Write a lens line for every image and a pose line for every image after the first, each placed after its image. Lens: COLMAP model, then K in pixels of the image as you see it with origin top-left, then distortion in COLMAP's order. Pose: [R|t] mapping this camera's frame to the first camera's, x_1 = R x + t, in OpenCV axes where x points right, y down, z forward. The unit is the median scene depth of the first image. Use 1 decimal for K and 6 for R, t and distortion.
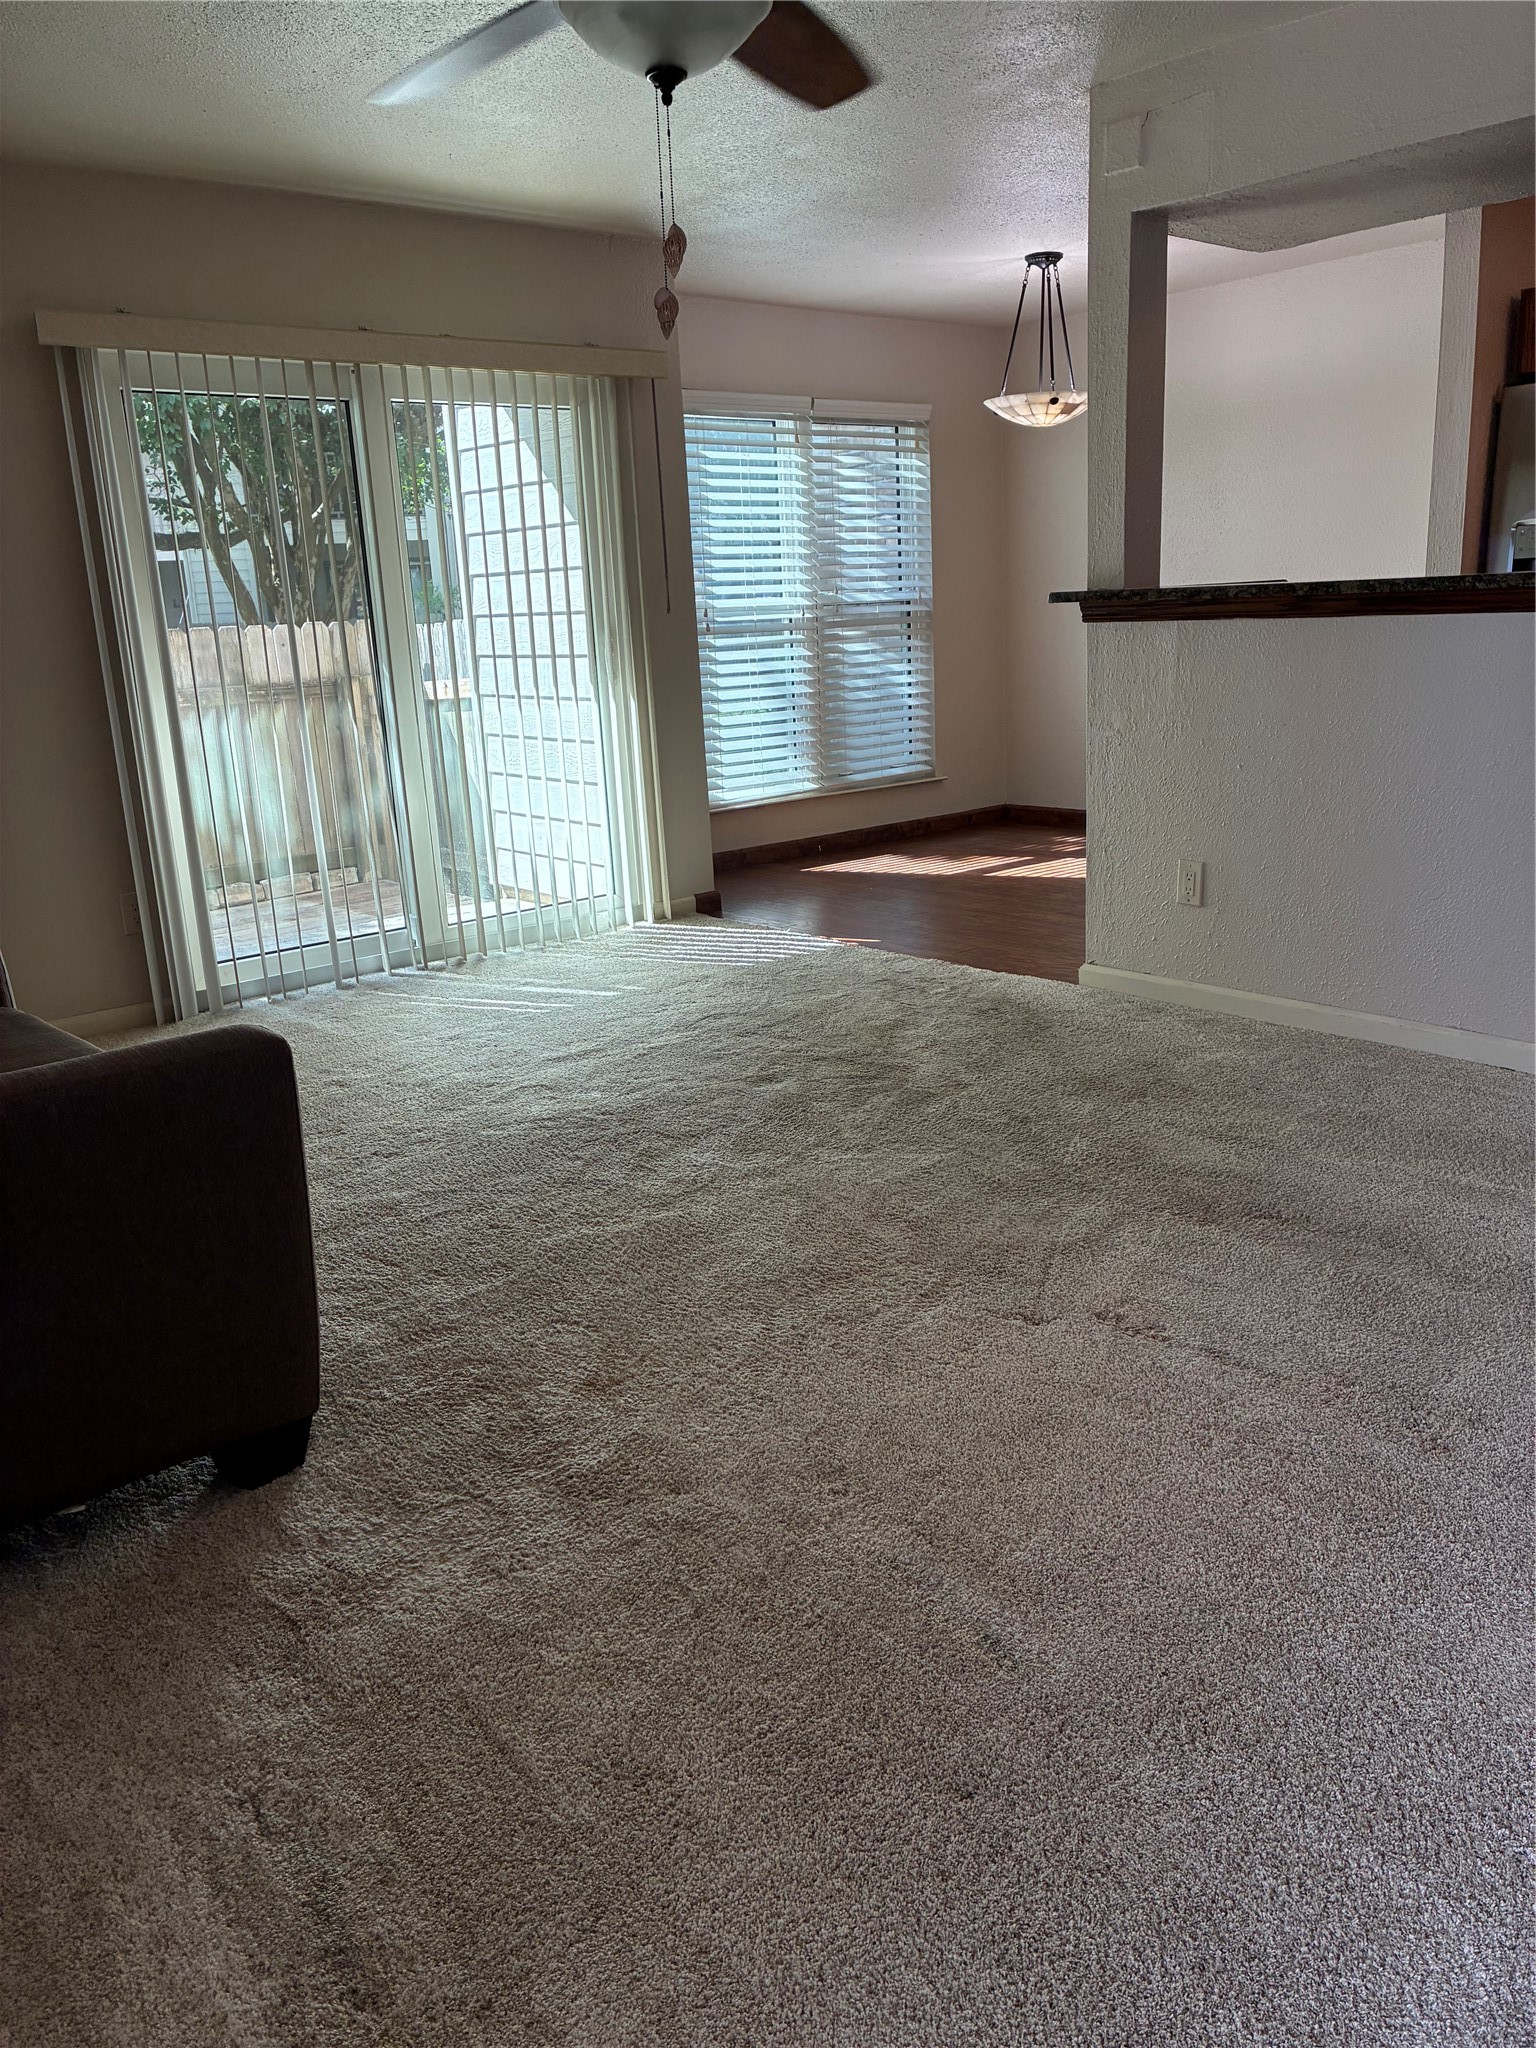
lens RADIAL K [[1543.8, 0, 764.3], [0, 1543.8, 1008.1], [0, 0, 1]] dist [0.051952, -0.059031]
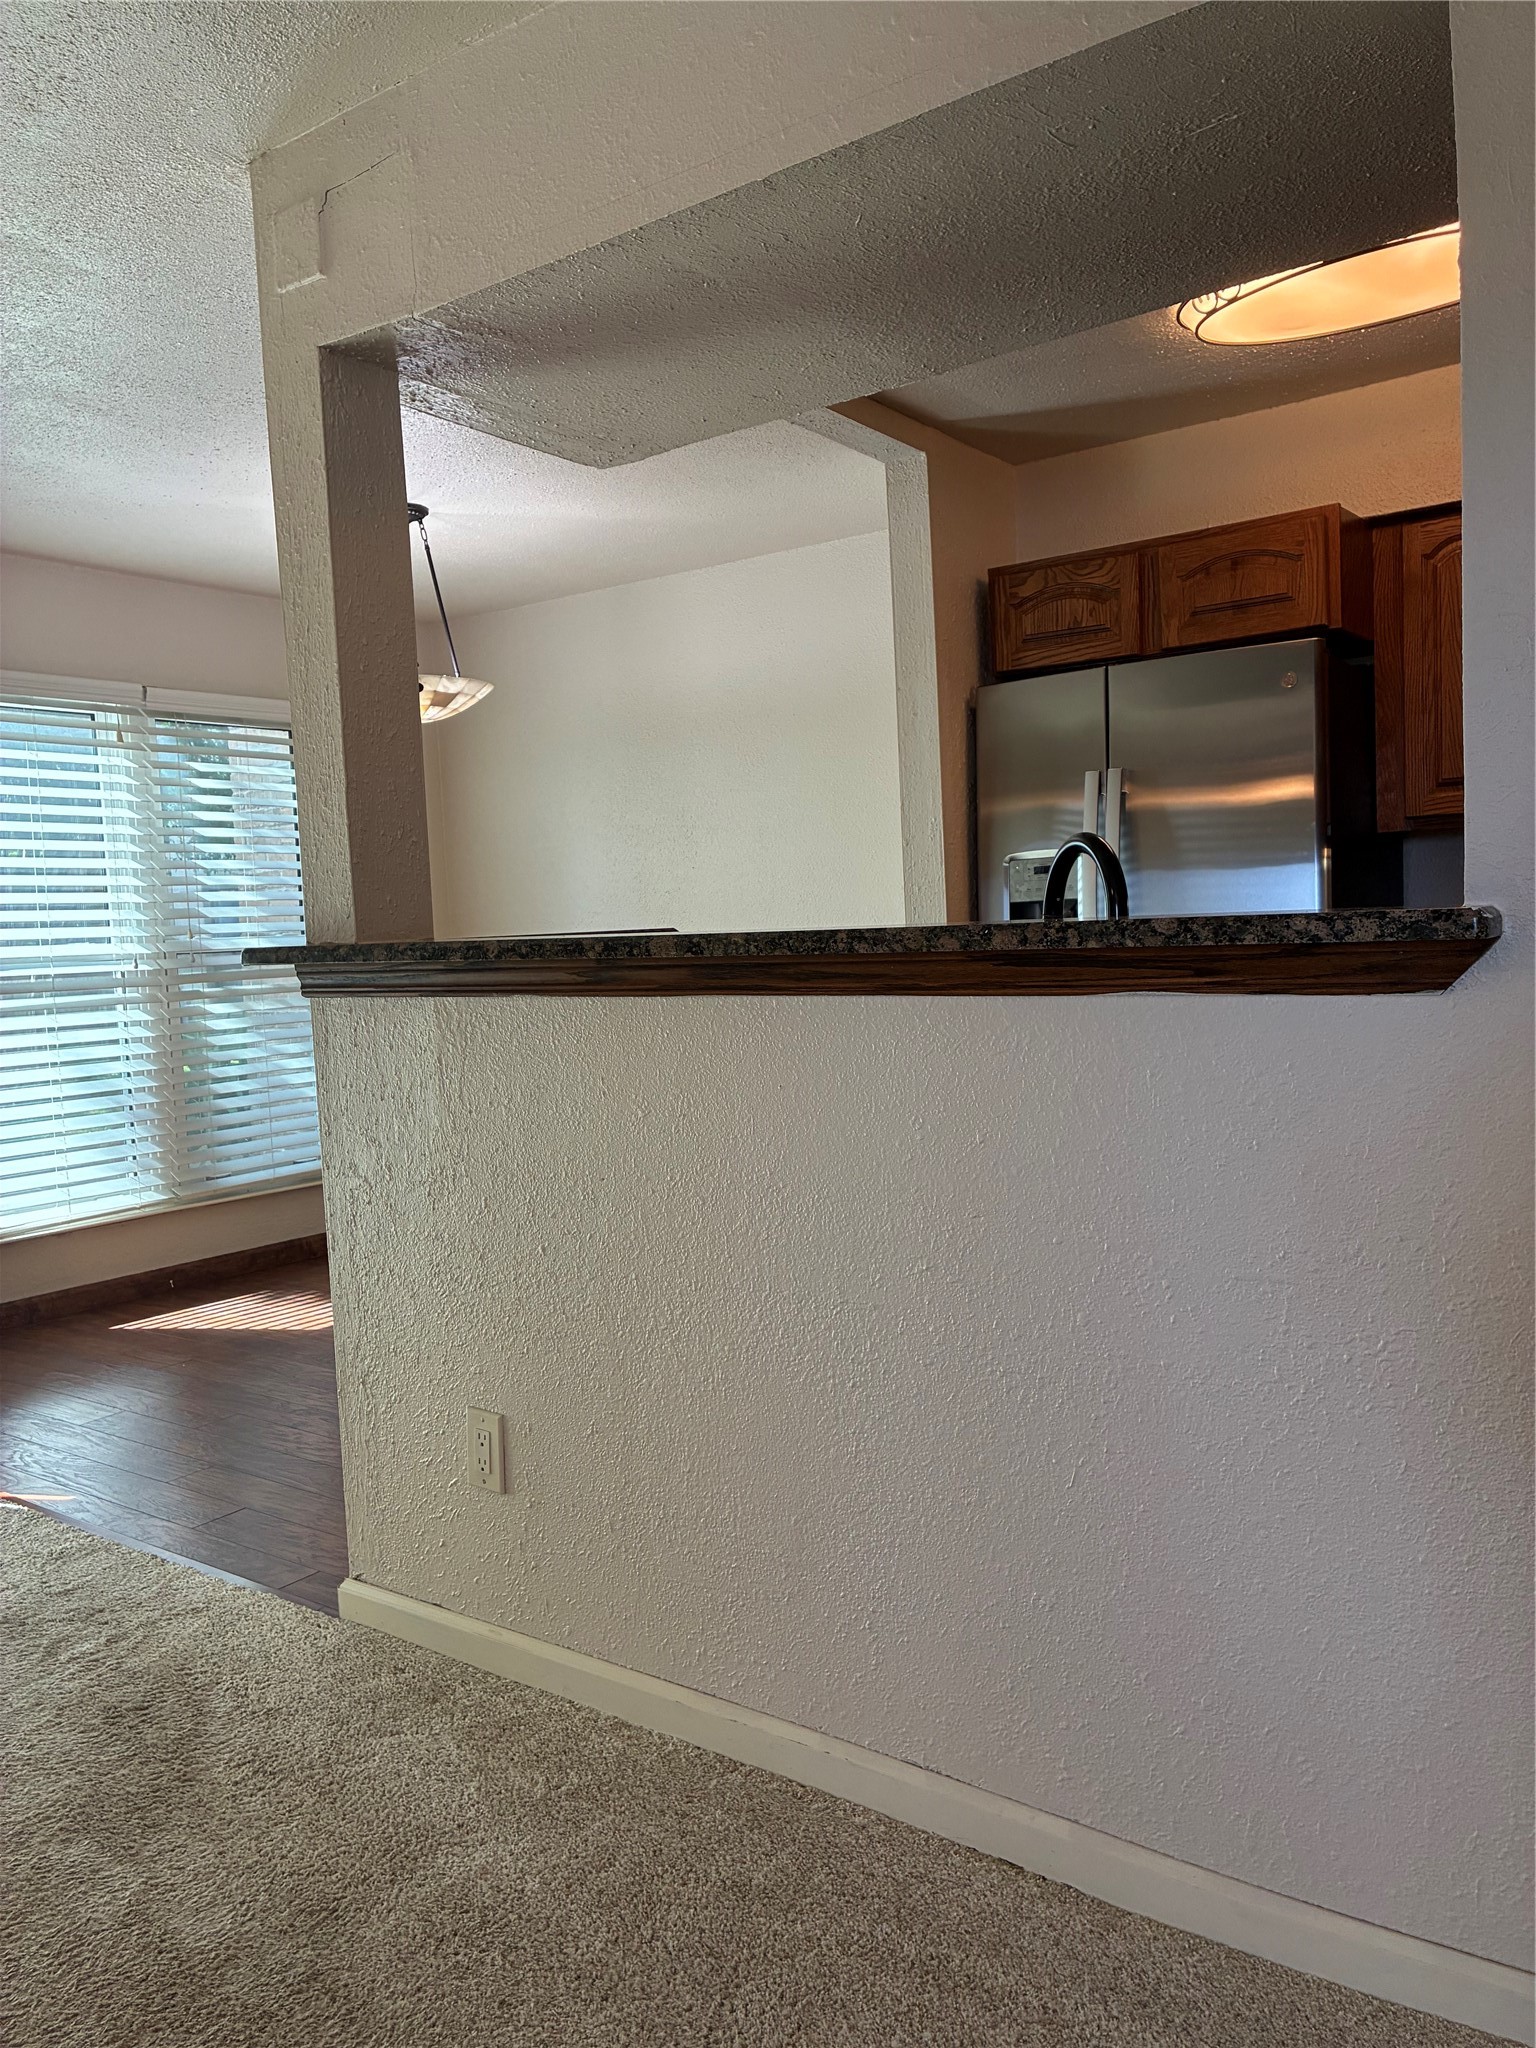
lens RADIAL K [[1543.8, 0, 777.0], [0, 1543.8, 1010.6], [0, 0, 1]] dist [0.051952, -0.059031]
pose [[0.973254, -0.010893, 0.229471, 0.200674], [0.058126, 0.978050, -0.200099, -0.094438], [-0.222255, 0.208085, 0.952525, 0.327774]]
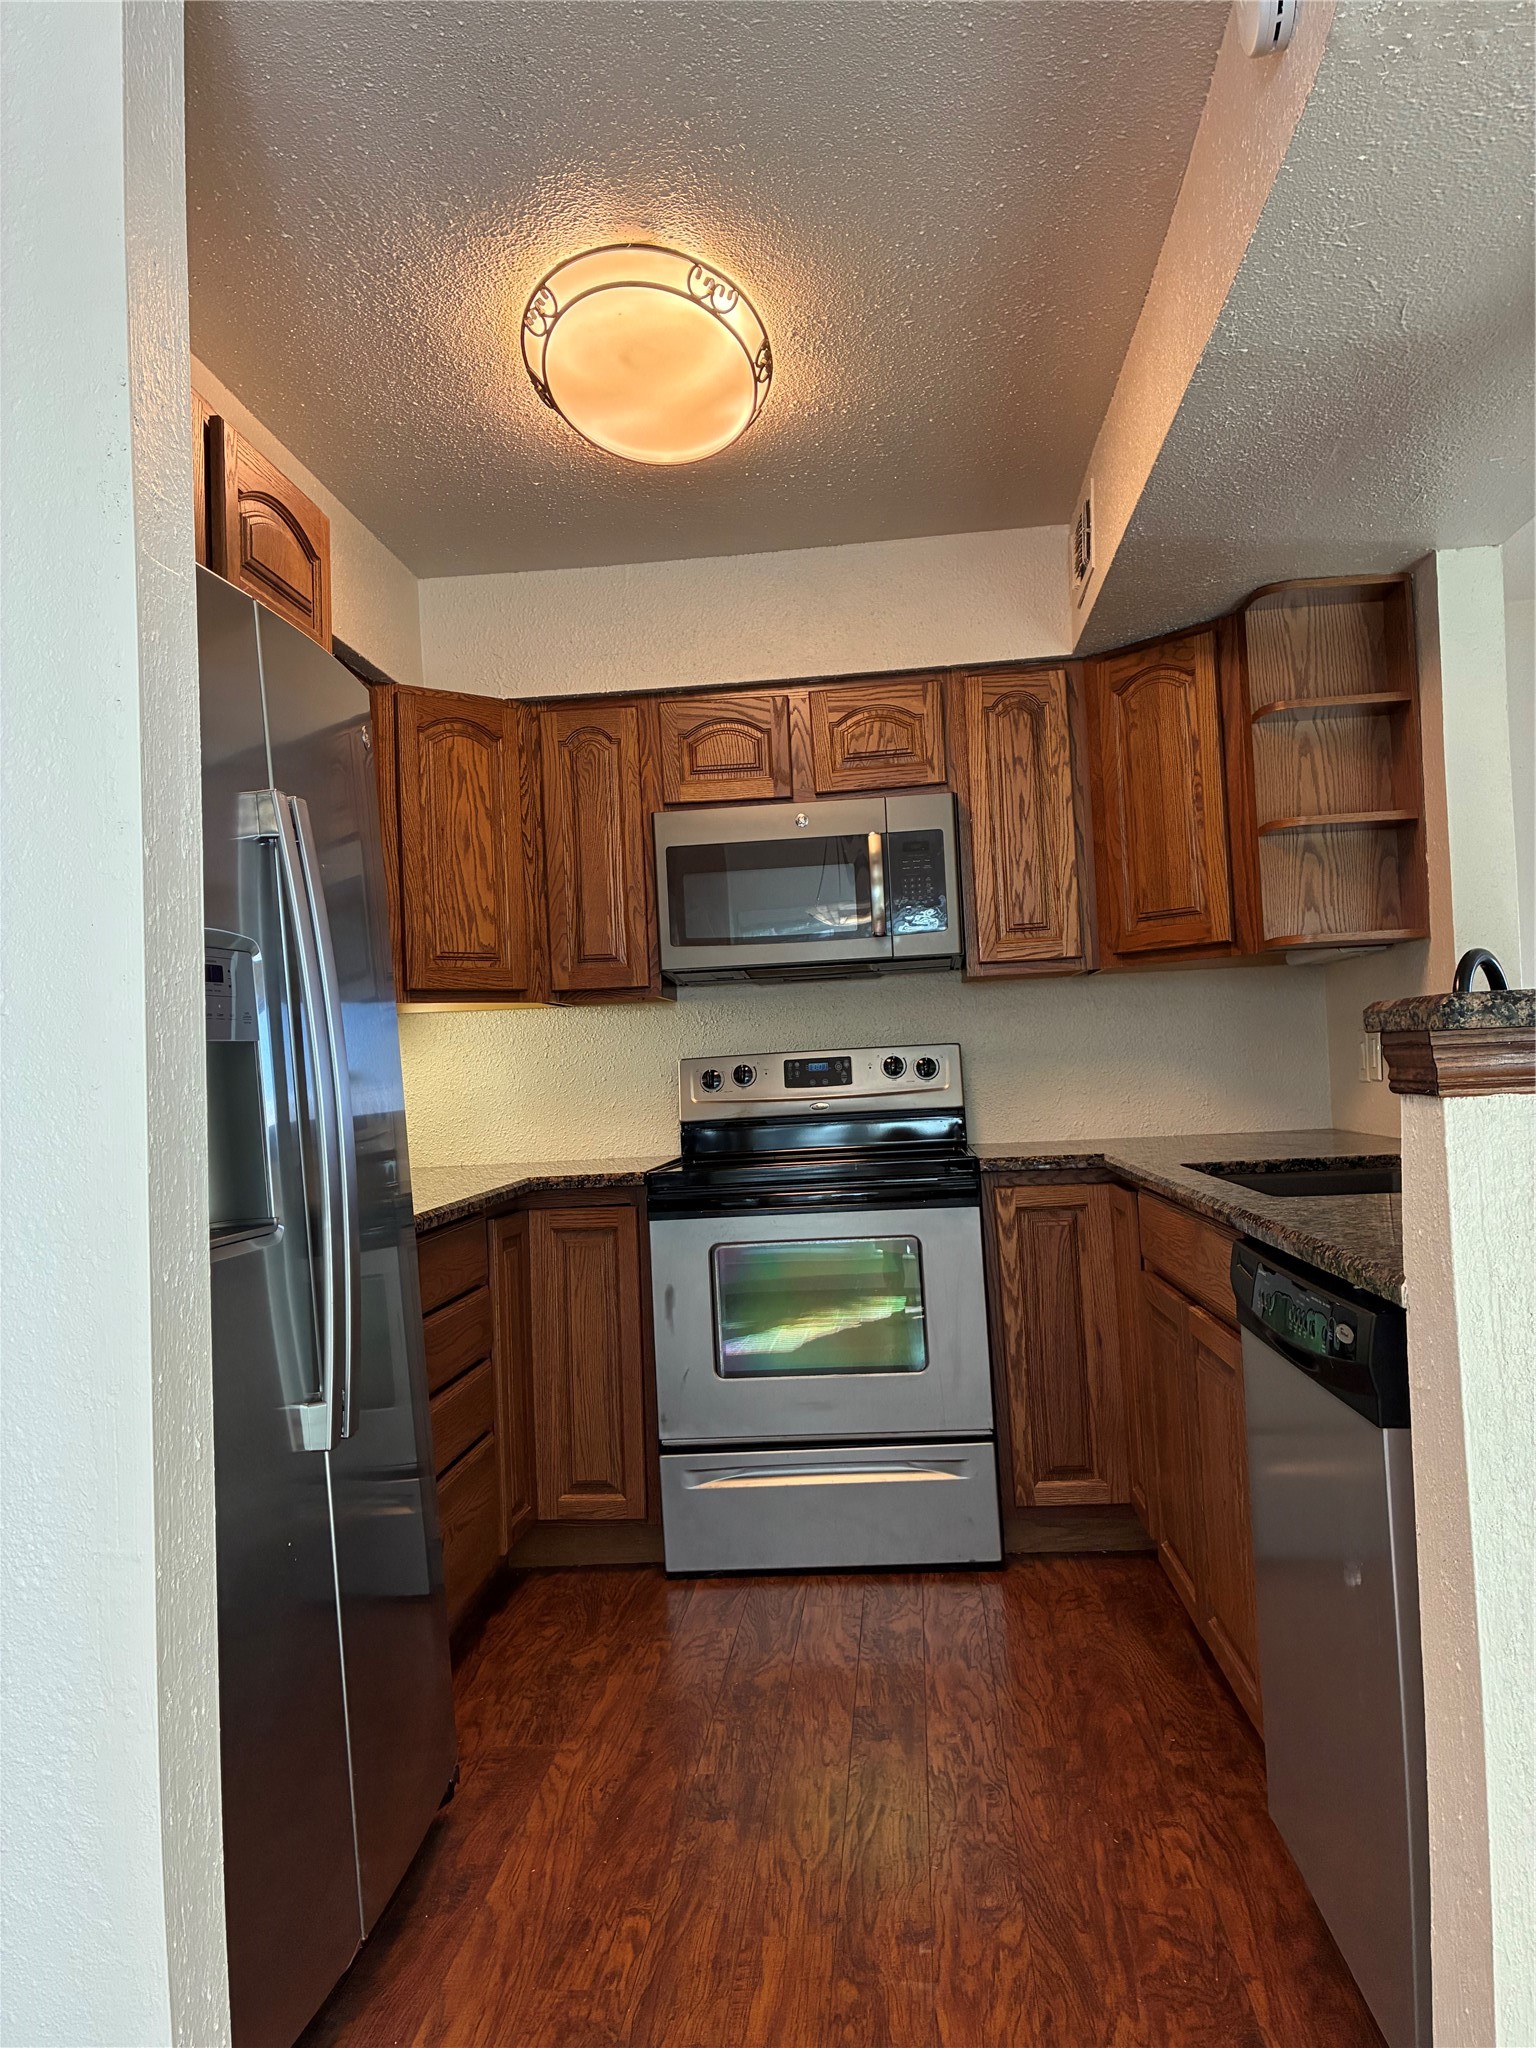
lens RADIAL K [[1543.8, 0, 766.9], [0, 1543.8, 1016.3], [0, 0, 1]] dist [0.051952, -0.059031]
pose [[-0.691899, 0.099128, 0.715157, 0.174290], [0.259886, 0.958328, 0.118600, -0.301156], [-0.673599, 0.267919, -0.688828, 1.143420]]
